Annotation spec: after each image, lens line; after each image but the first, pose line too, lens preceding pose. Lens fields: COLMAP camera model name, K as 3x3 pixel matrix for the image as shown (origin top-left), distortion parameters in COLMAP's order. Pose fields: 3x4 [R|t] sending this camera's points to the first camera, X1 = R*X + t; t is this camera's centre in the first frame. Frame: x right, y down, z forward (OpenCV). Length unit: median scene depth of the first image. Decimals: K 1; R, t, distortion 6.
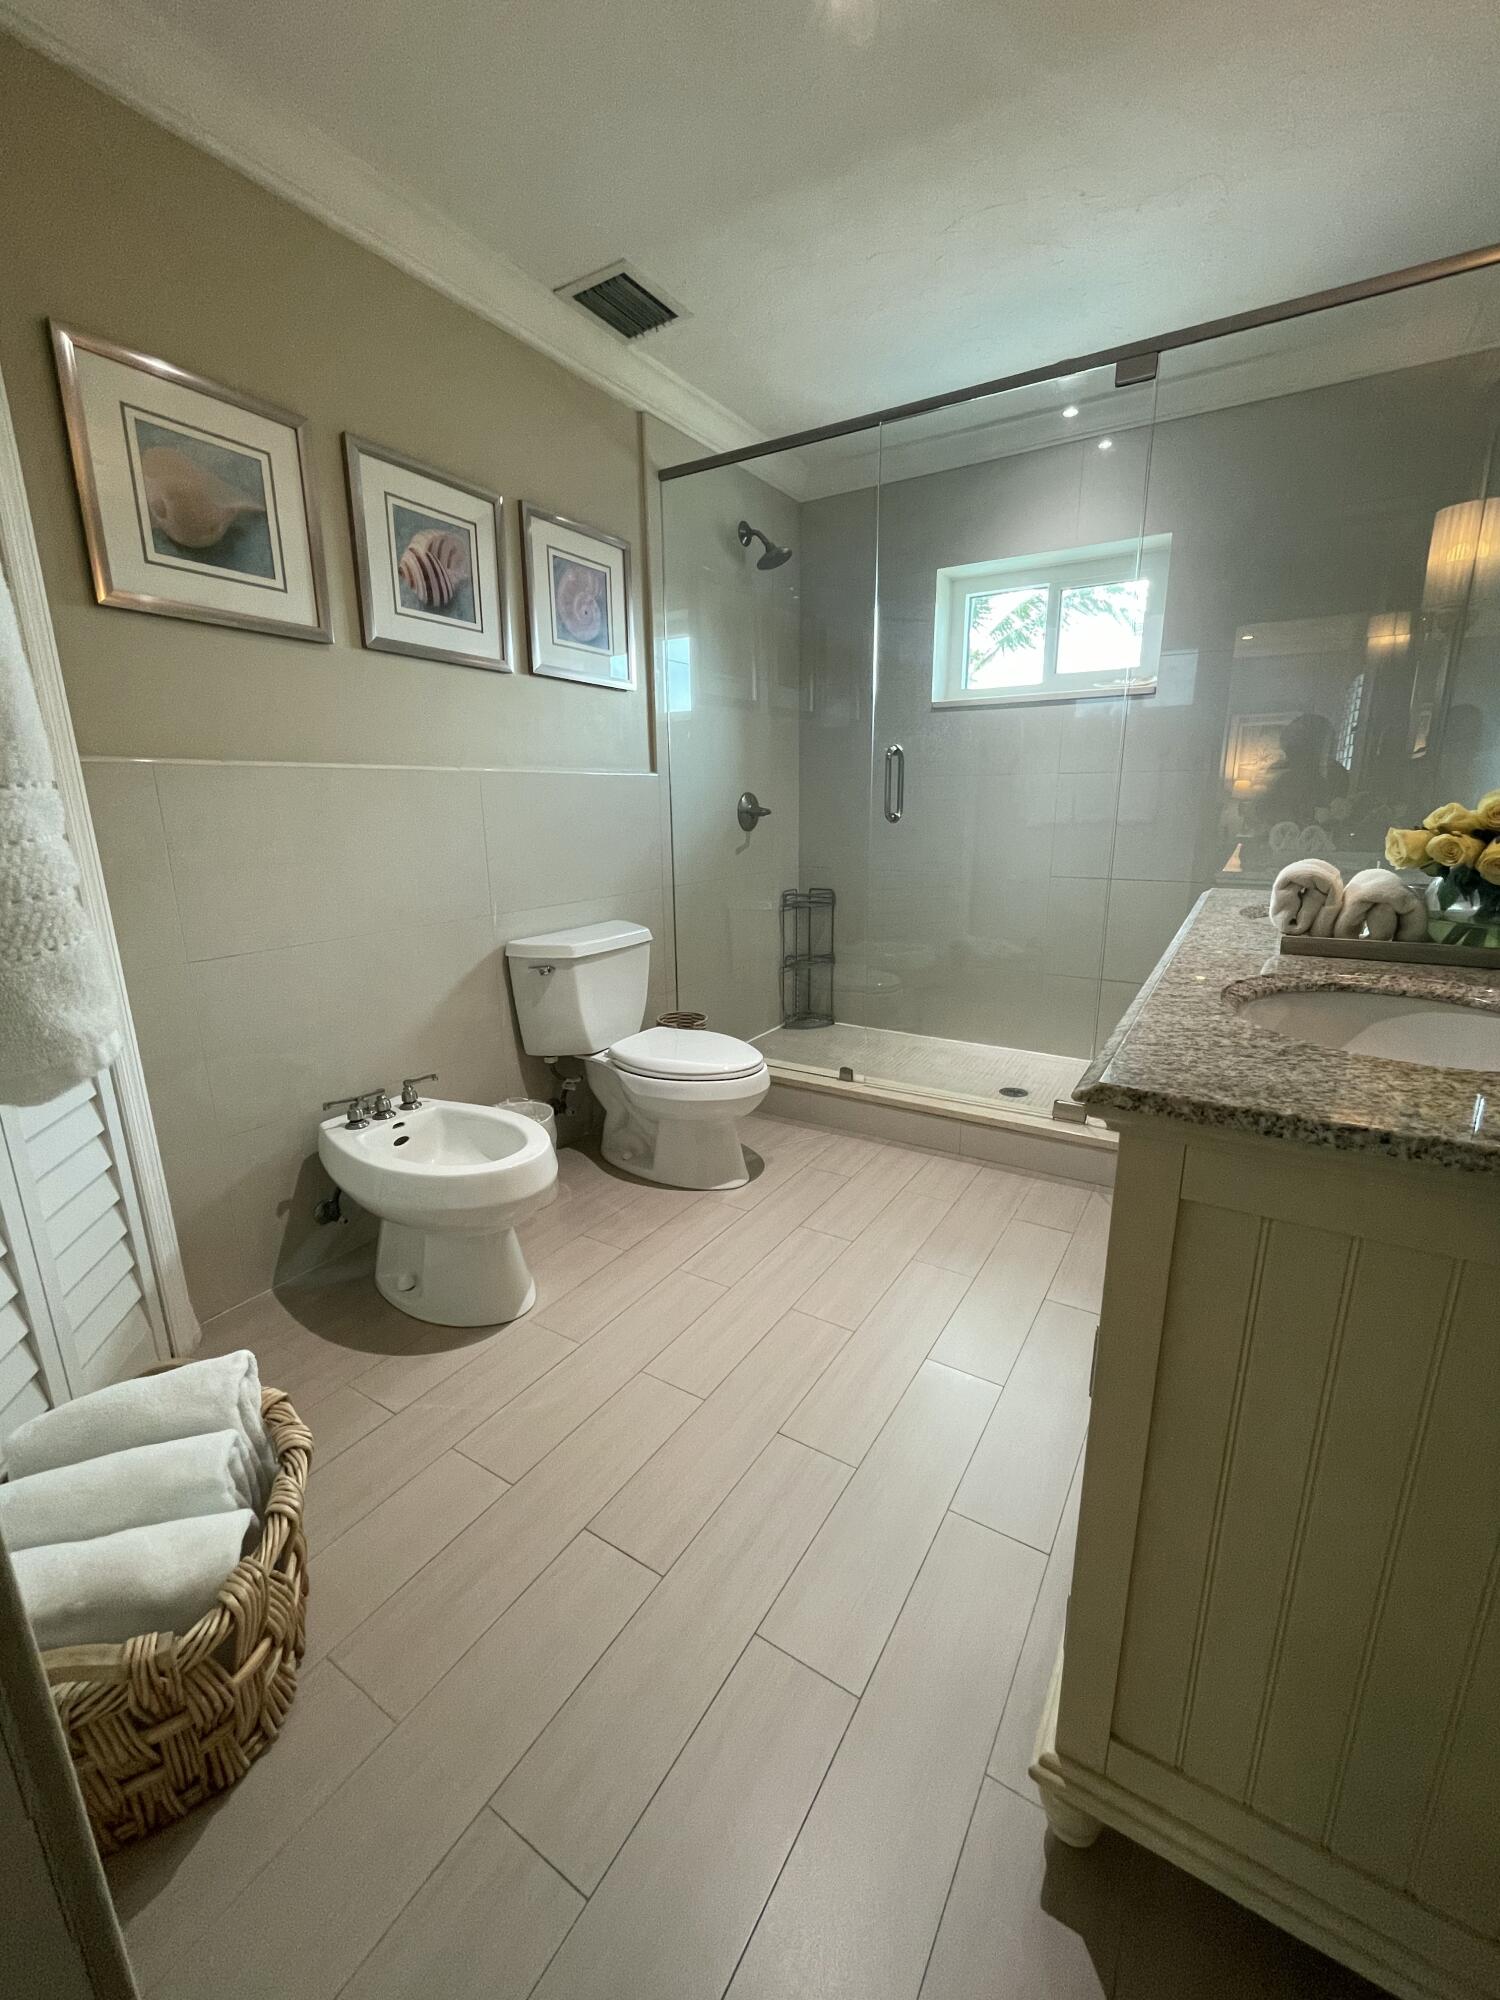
lens RADIAL K [[809.9, 0, 750.0], [0, 809.9, 1000.0], [0, 0, 1]] dist [-0.000316, -0.000398]
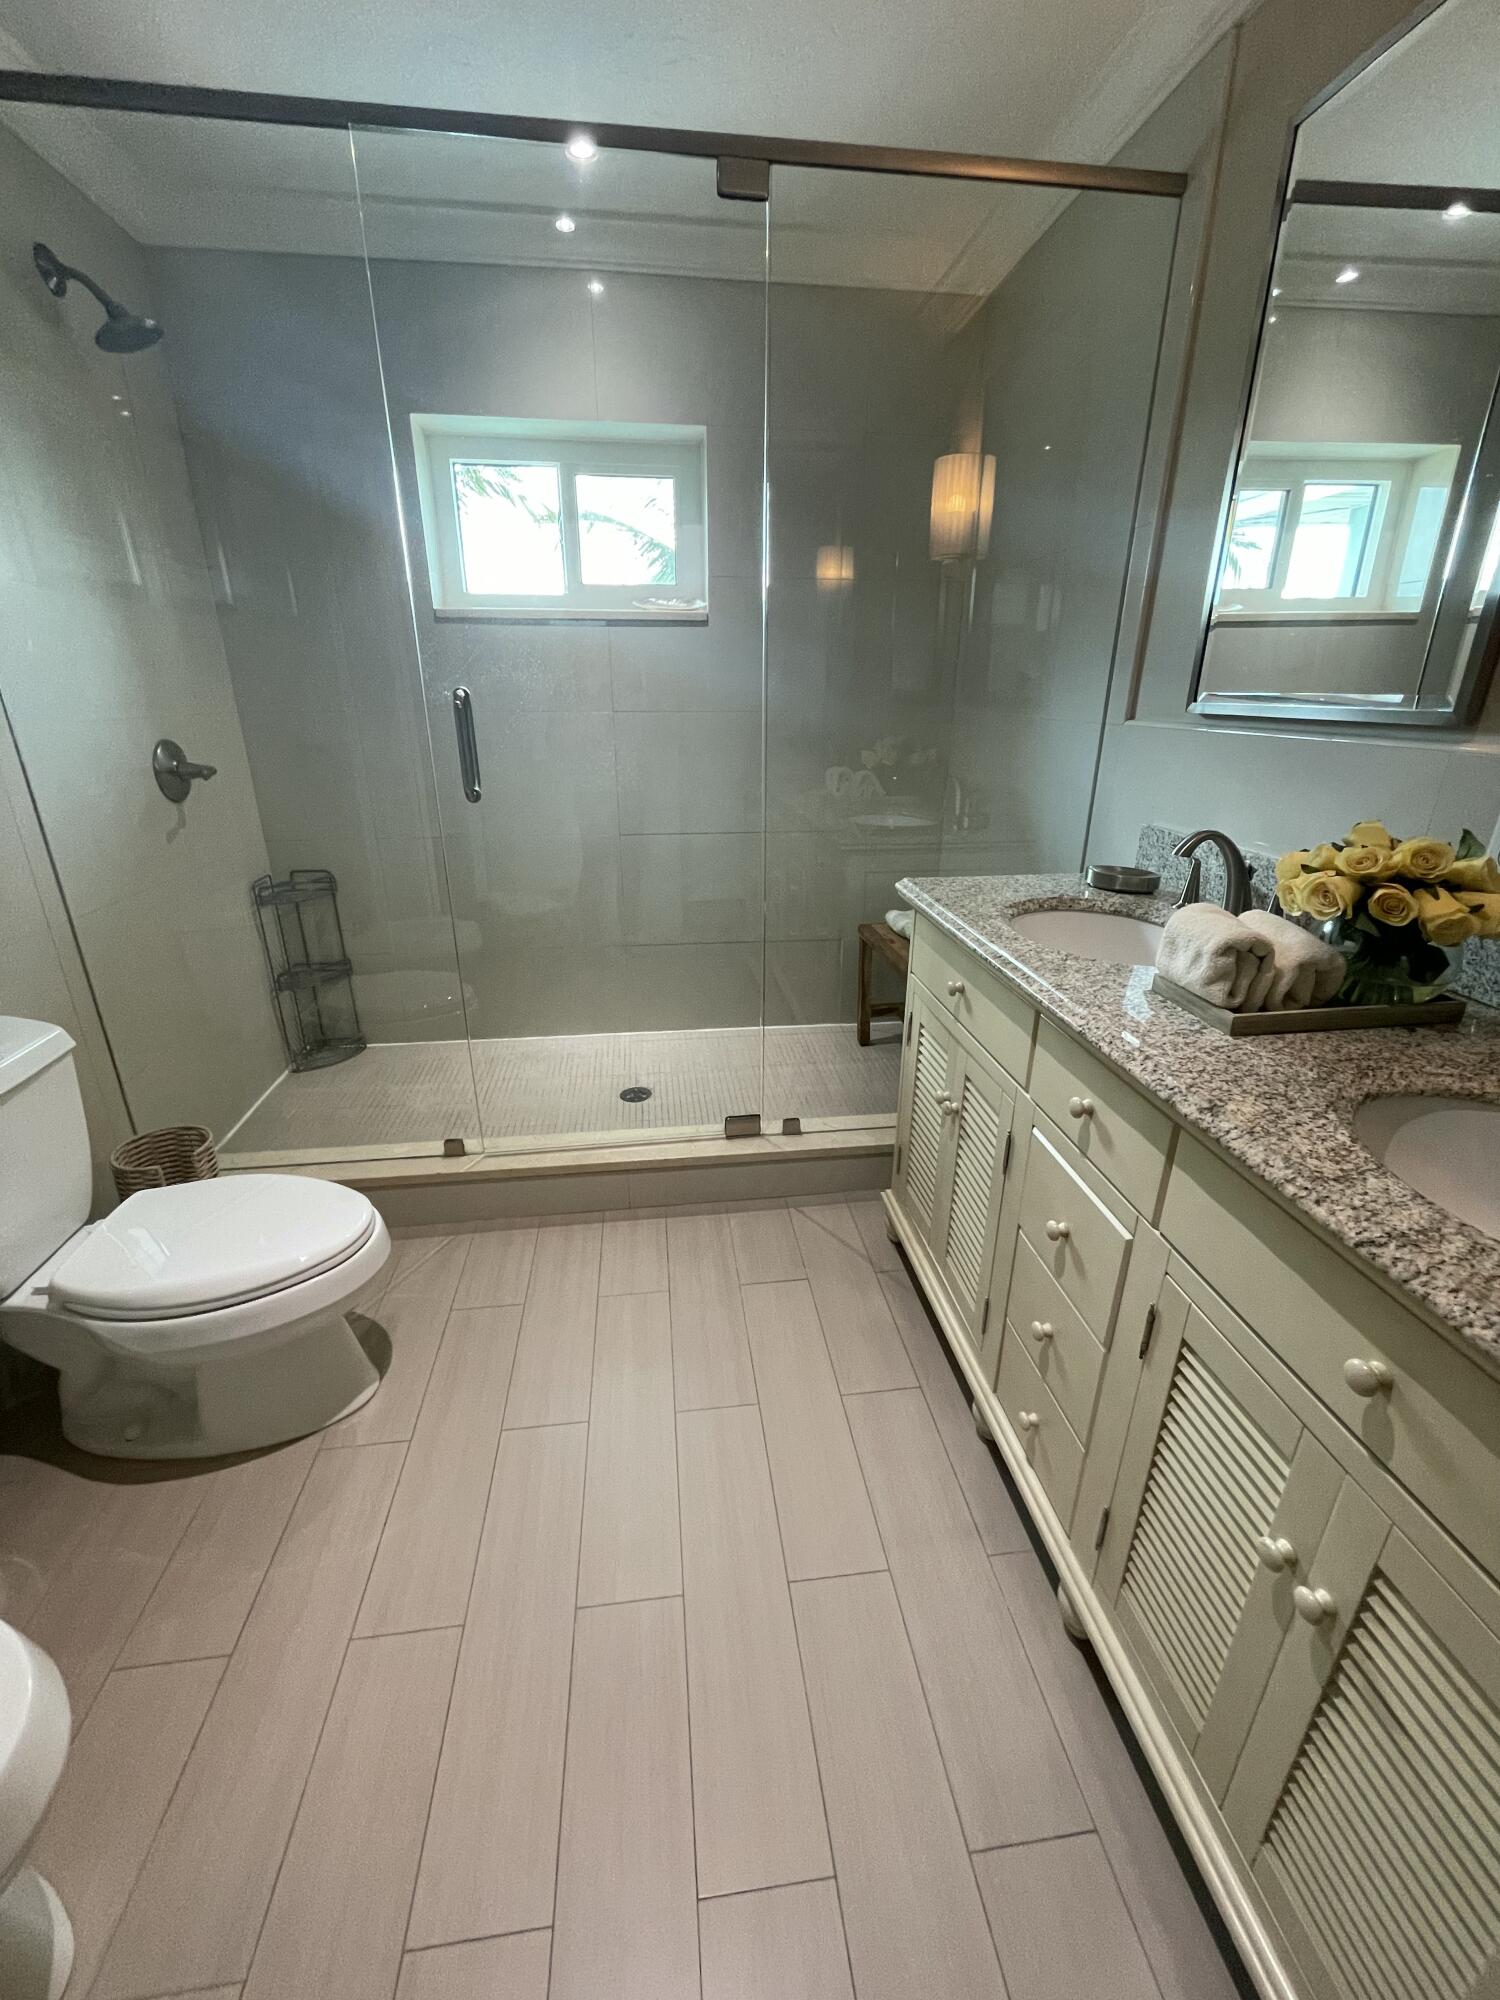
lens RADIAL K [[809.9, 0, 750.0], [0, 809.9, 1000.0], [0, 0, 1]] dist [-0.000316, -0.000398]
pose [[0.775888, -0.215363, 0.592973, -0.089234], [0.143123, 0.975509, 0.167025, -0.138242], [-0.614422, -0.044725, 0.787709, 0.305955]]
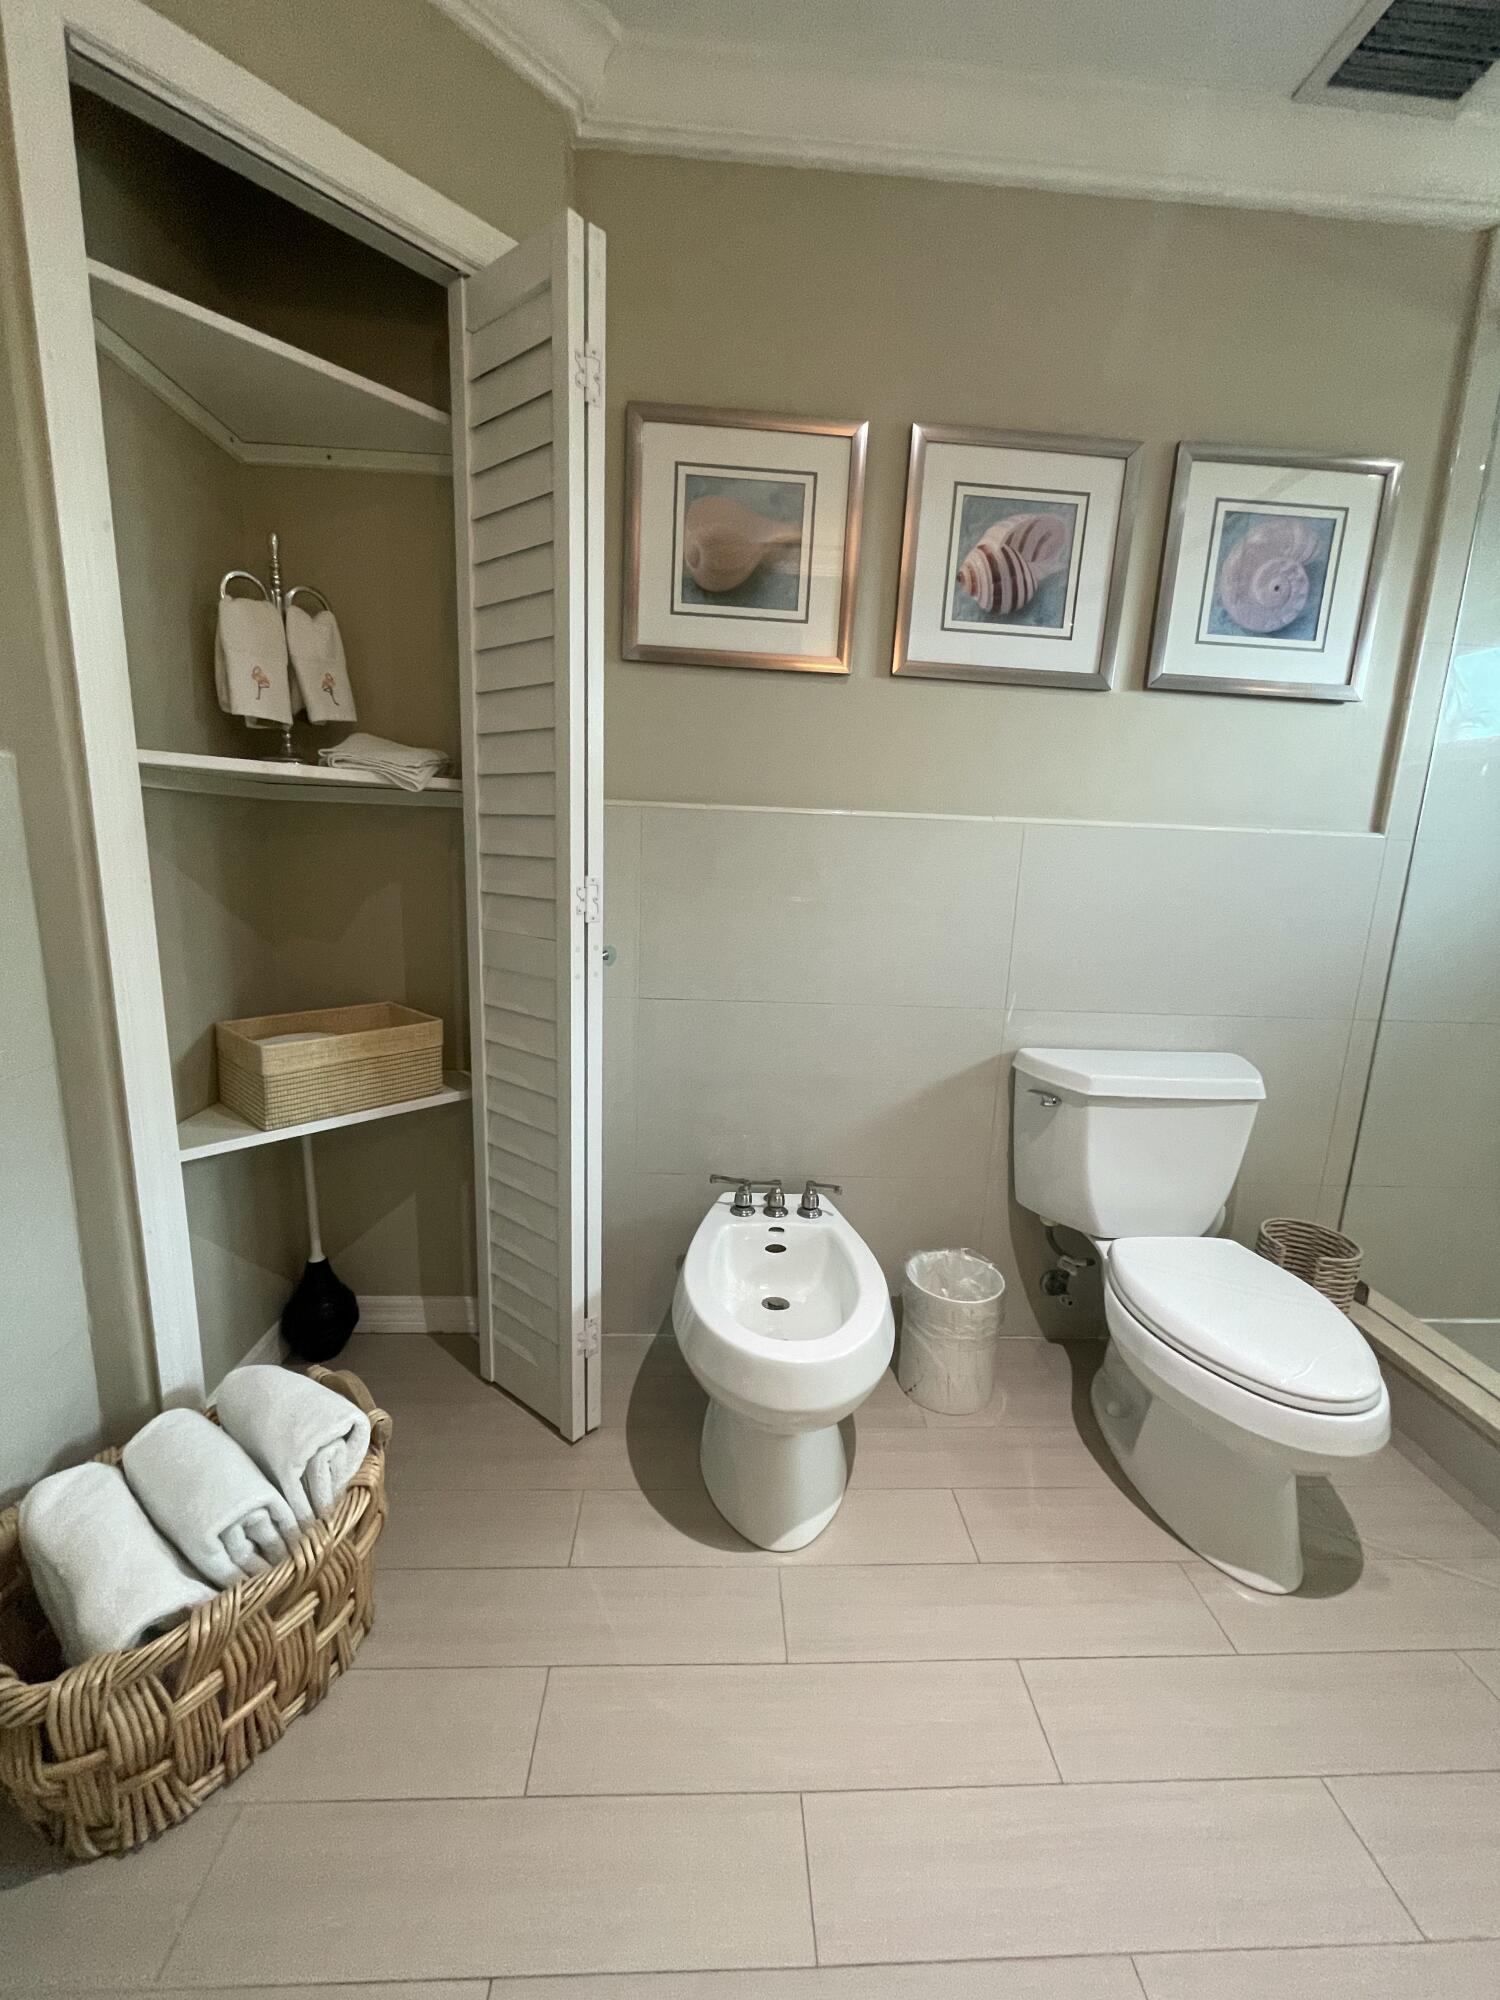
lens RADIAL K [[866.2, 0, 760.4], [0, 866.2, 1018.2], [0, 0, 1]] dist [0.000138, -0.000131]
pose [[0.575296, 0.197183, -0.793822, 0.182188], [-0.243857, 0.967720, 0.063651, -0.088427], [0.780749, 0.156961, 0.604810, 0.314645]]
